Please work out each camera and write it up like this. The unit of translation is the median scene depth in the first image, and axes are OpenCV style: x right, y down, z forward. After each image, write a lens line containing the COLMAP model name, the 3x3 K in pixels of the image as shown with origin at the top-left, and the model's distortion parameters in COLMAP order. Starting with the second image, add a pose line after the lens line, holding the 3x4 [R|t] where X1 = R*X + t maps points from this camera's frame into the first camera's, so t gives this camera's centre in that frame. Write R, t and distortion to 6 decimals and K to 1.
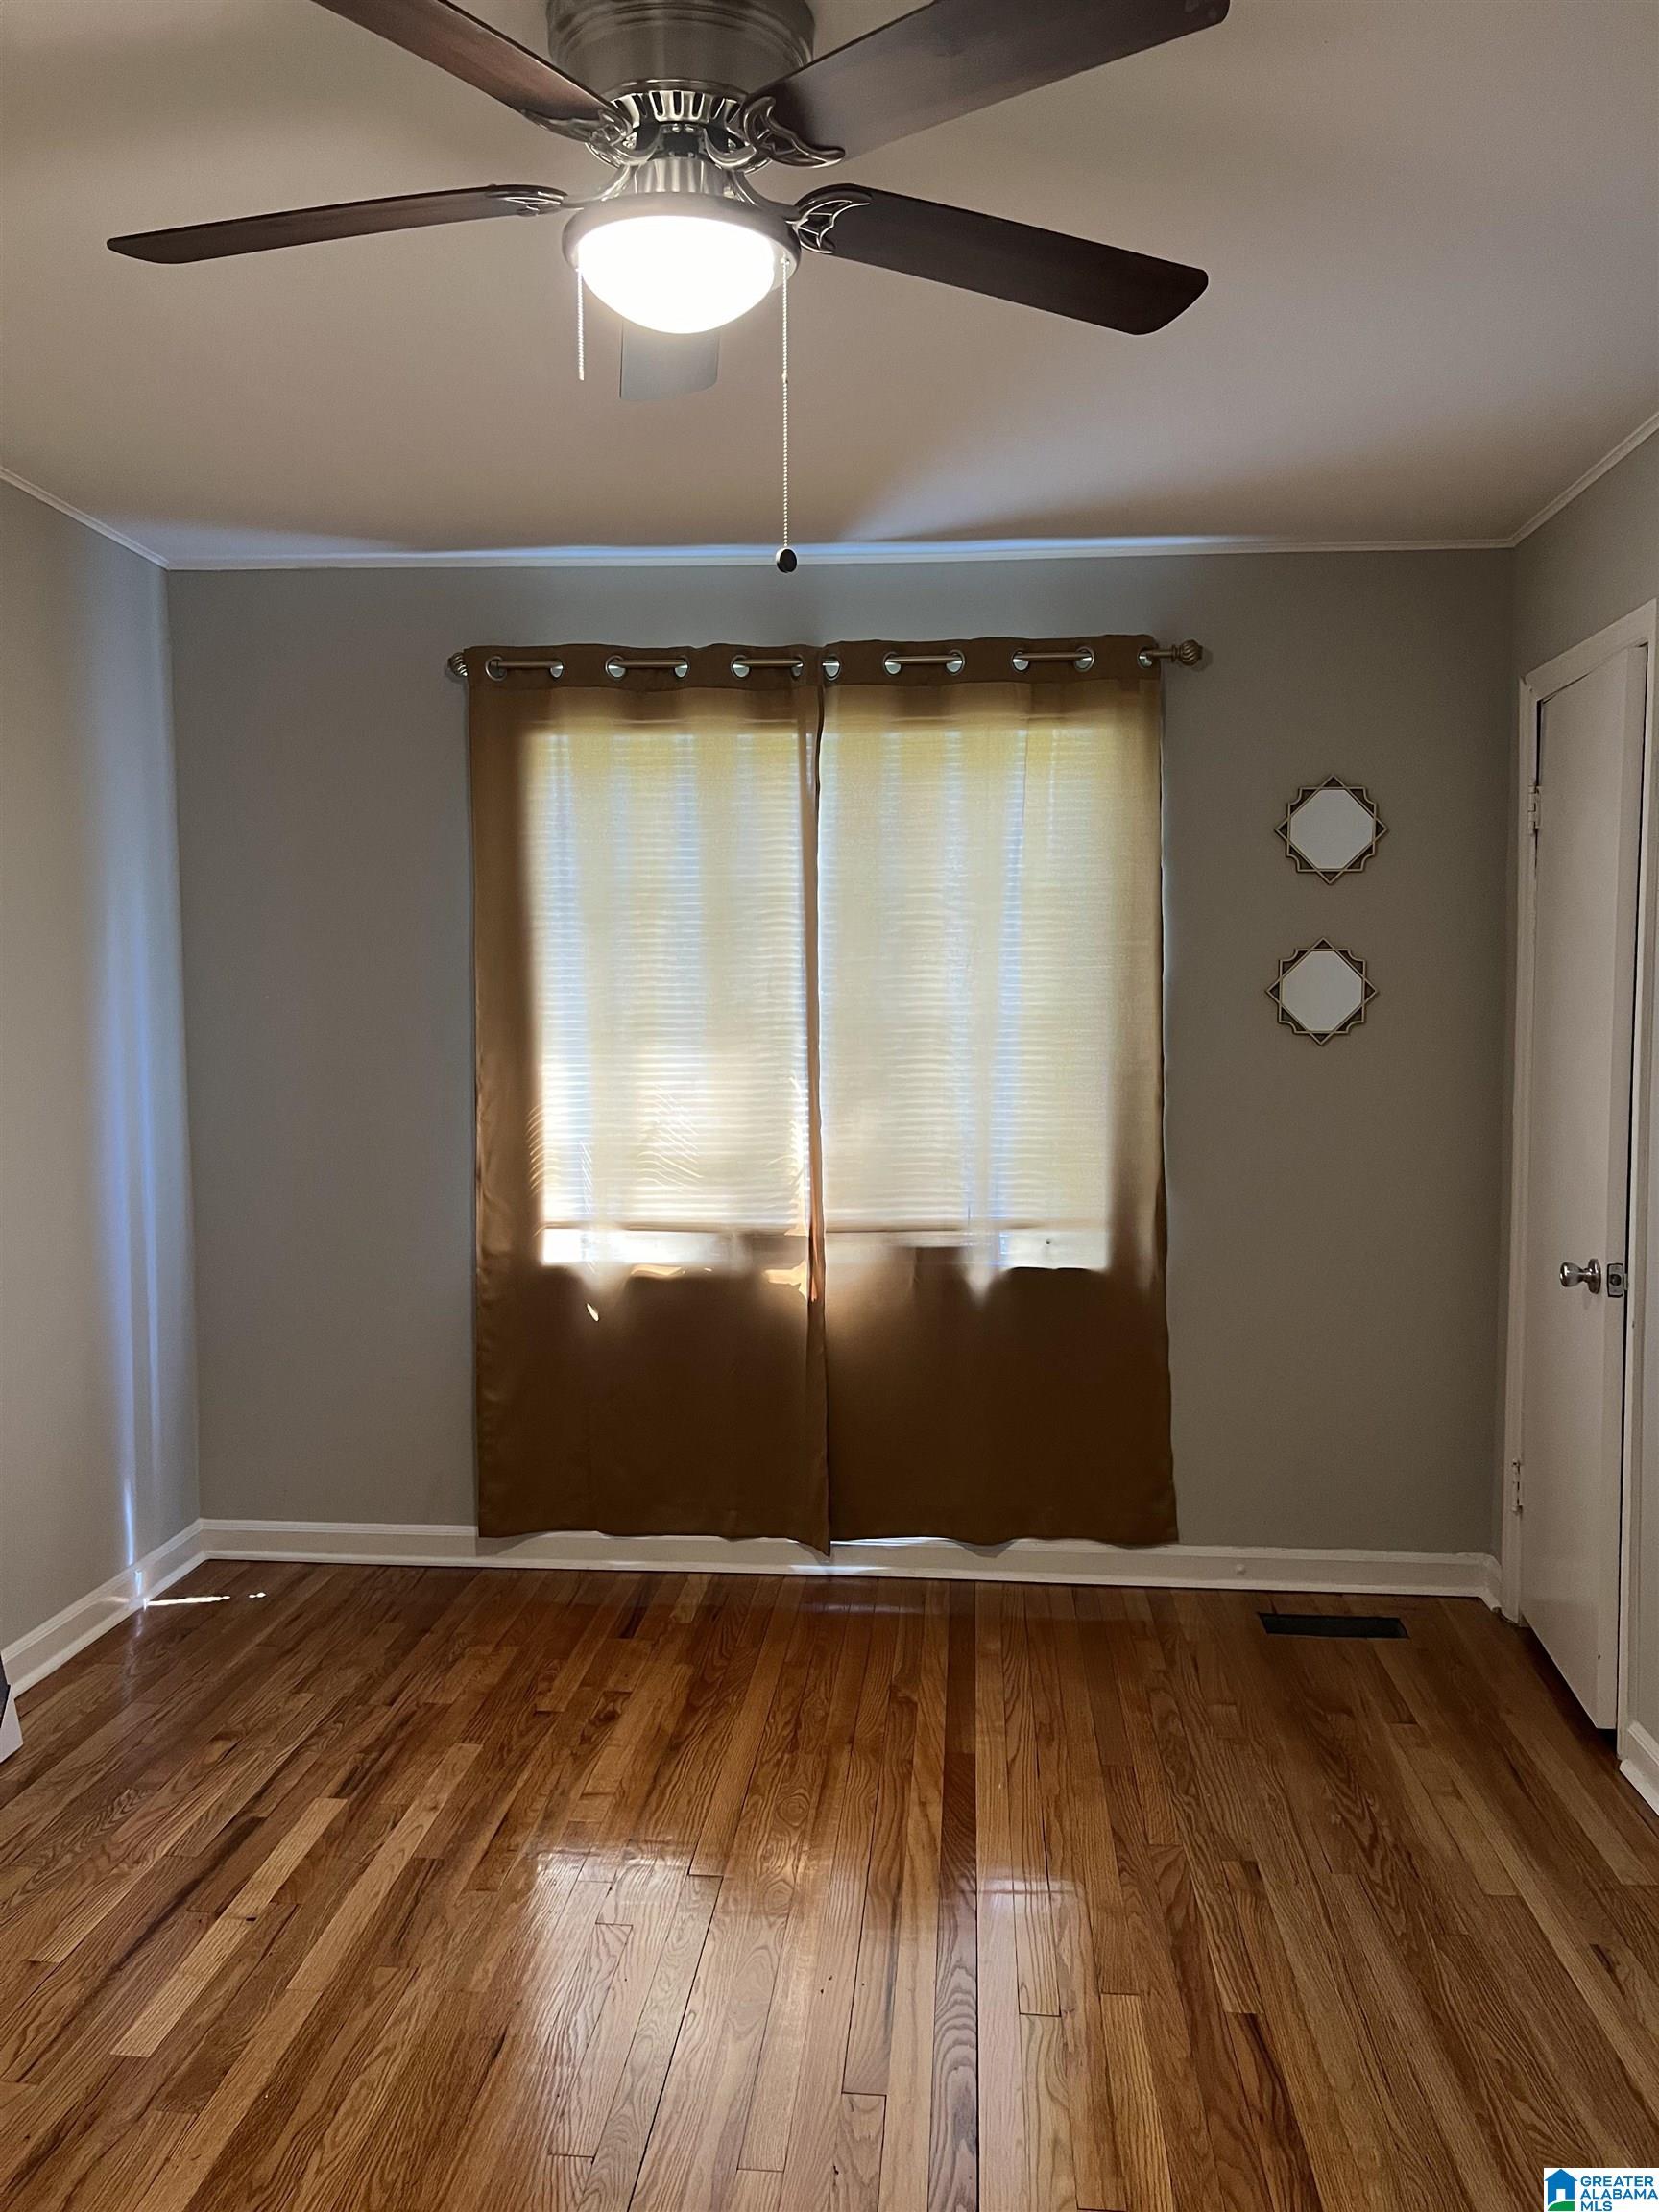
lens RADIAL K [[1665.5, 0, 830.8], [0, 1665.5, 1122.8], [0, 0, 1]] dist [0.090922, -0.089807]
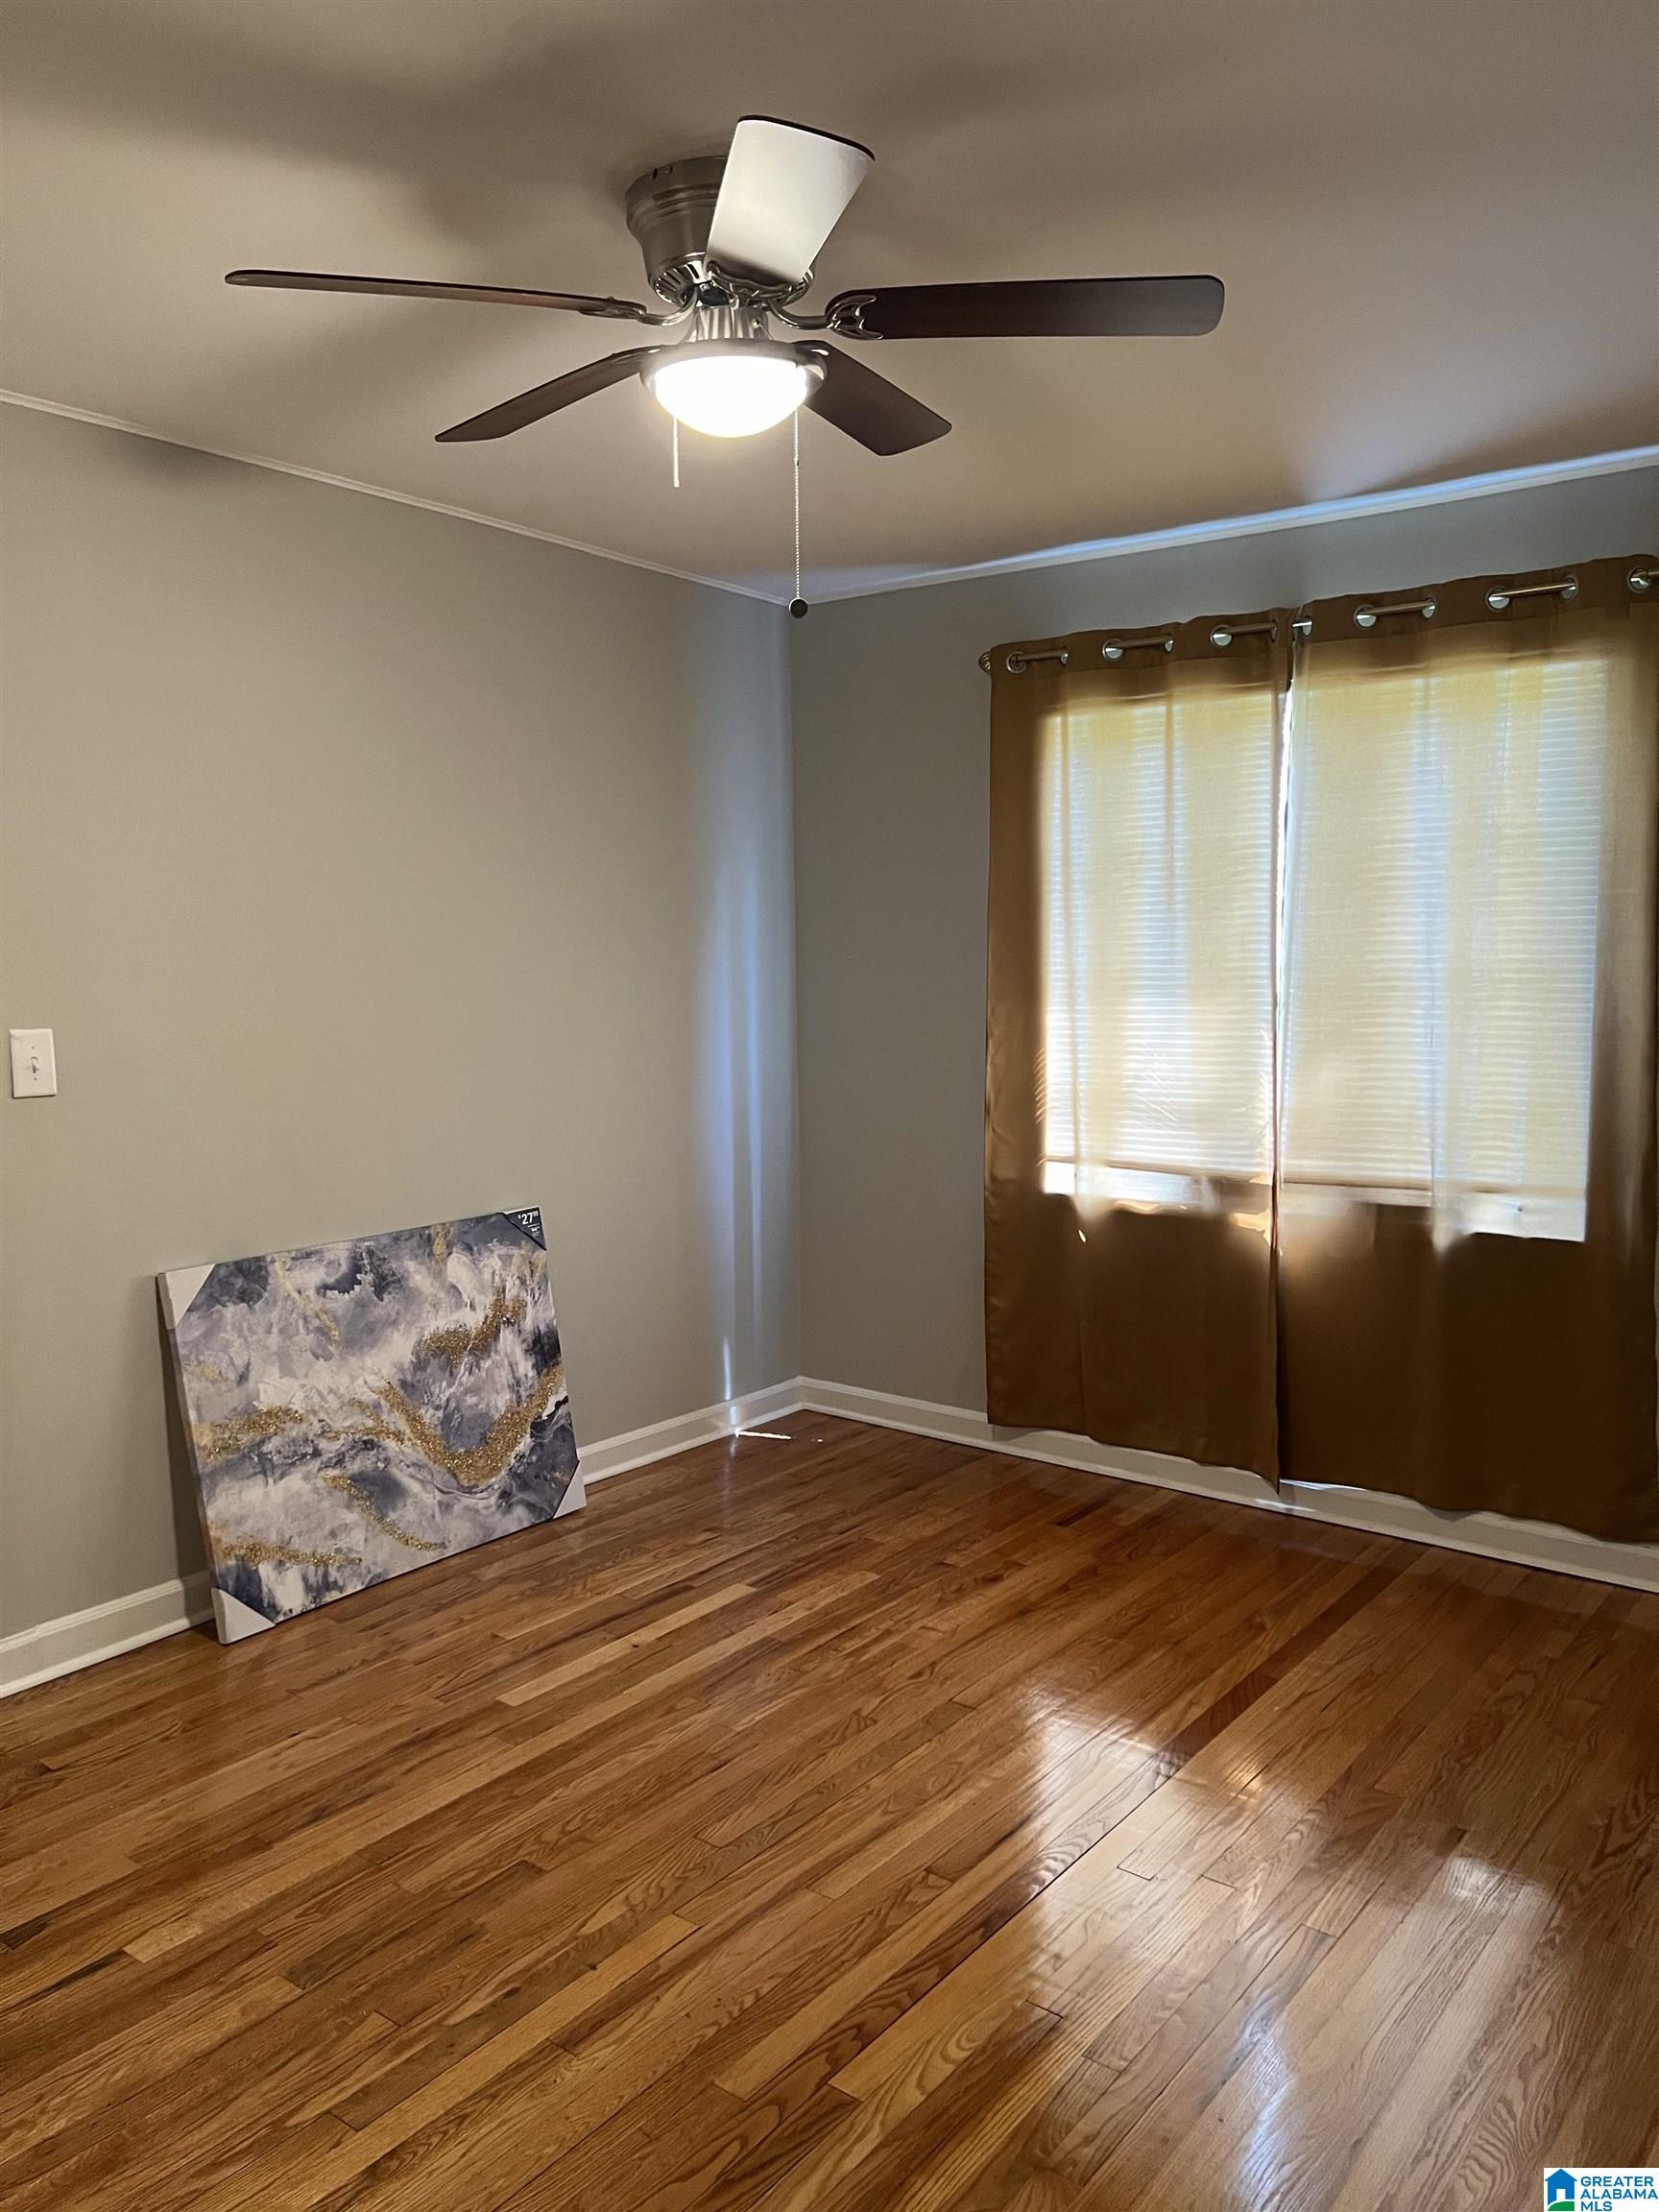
lens RADIAL K [[1658.3, 0, 834.6], [0, 1658.3, 1125.8], [0, 0, 1]] dist [0.054407, -0.057725]
pose [[0.841195, 0.051884, -0.538237, 0.326726], [-0.034862, 0.998519, 0.041769, -0.001775], [0.539607, -0.016371, 0.841758, -0.013136]]
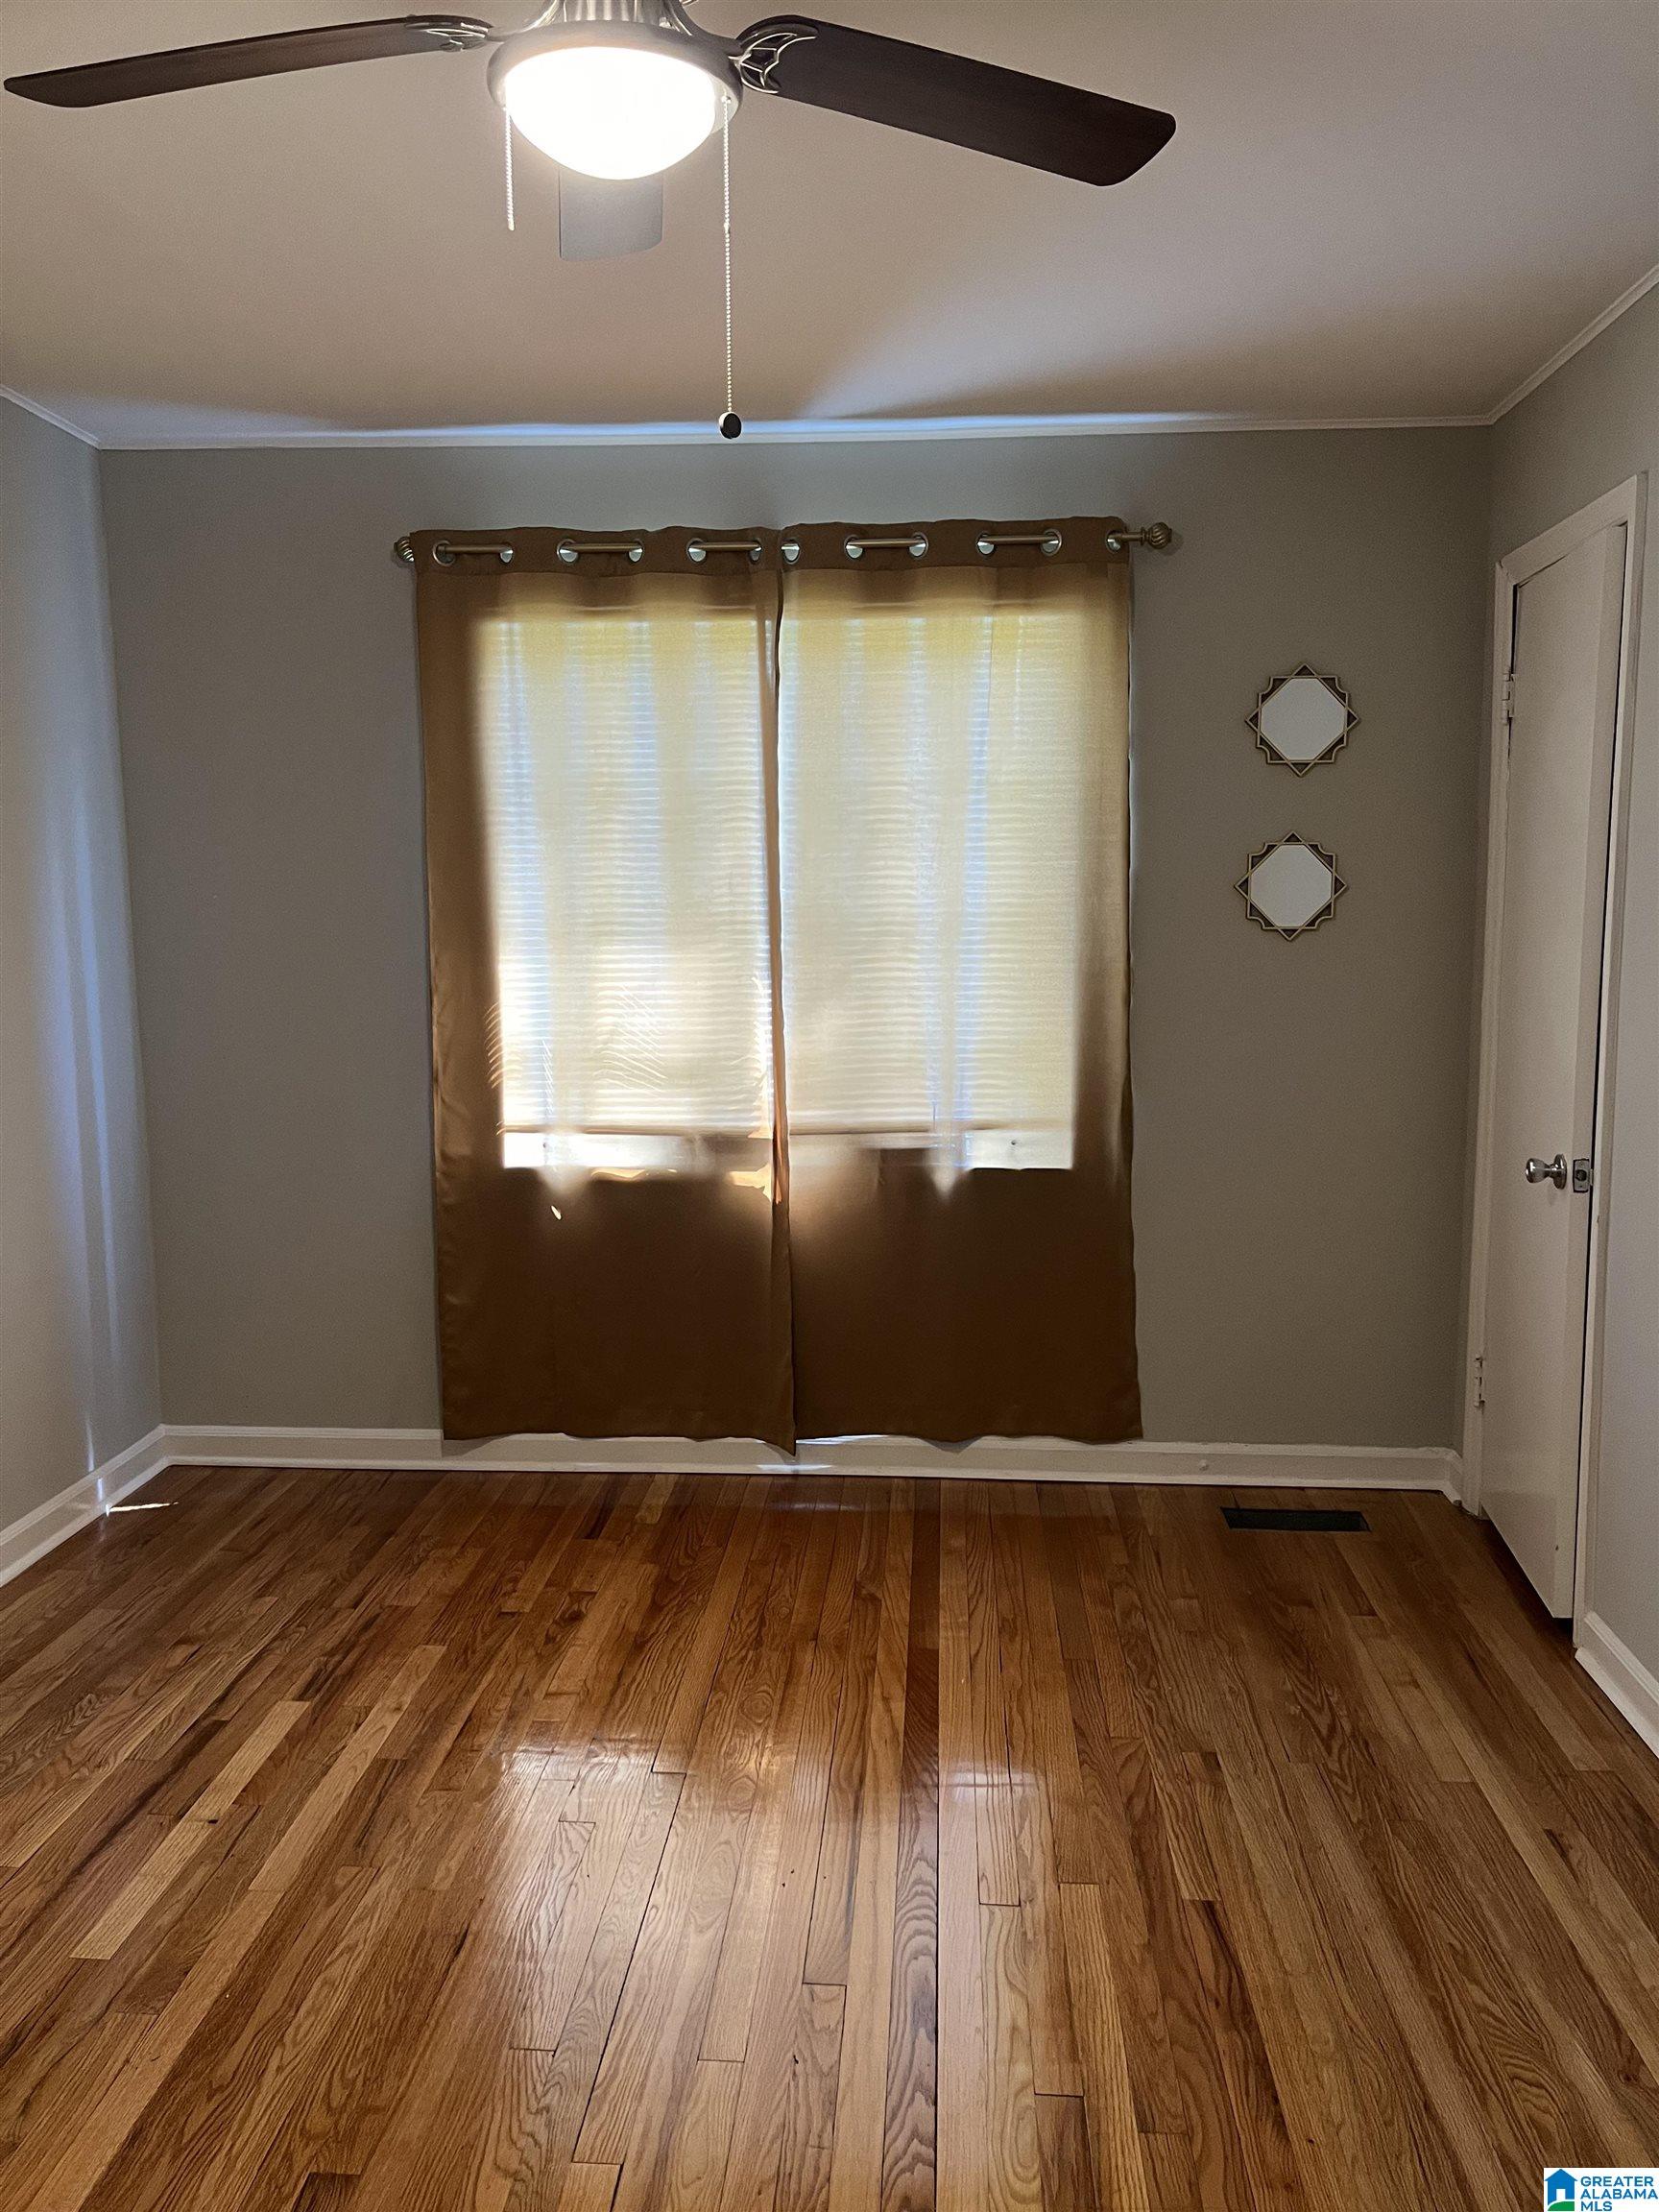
lens RADIAL K [[1662.8, 0, 827.0], [0, 1662.8, 1115.1], [0, 0, 1]] dist [0.093916, -0.096669]
pose [[0.999887, -0.006286, 0.013632, 0.006145], [0.005546, 0.998546, 0.053613, 0.001613], [-0.013949, -0.053531, 0.998469, 0.014650]]
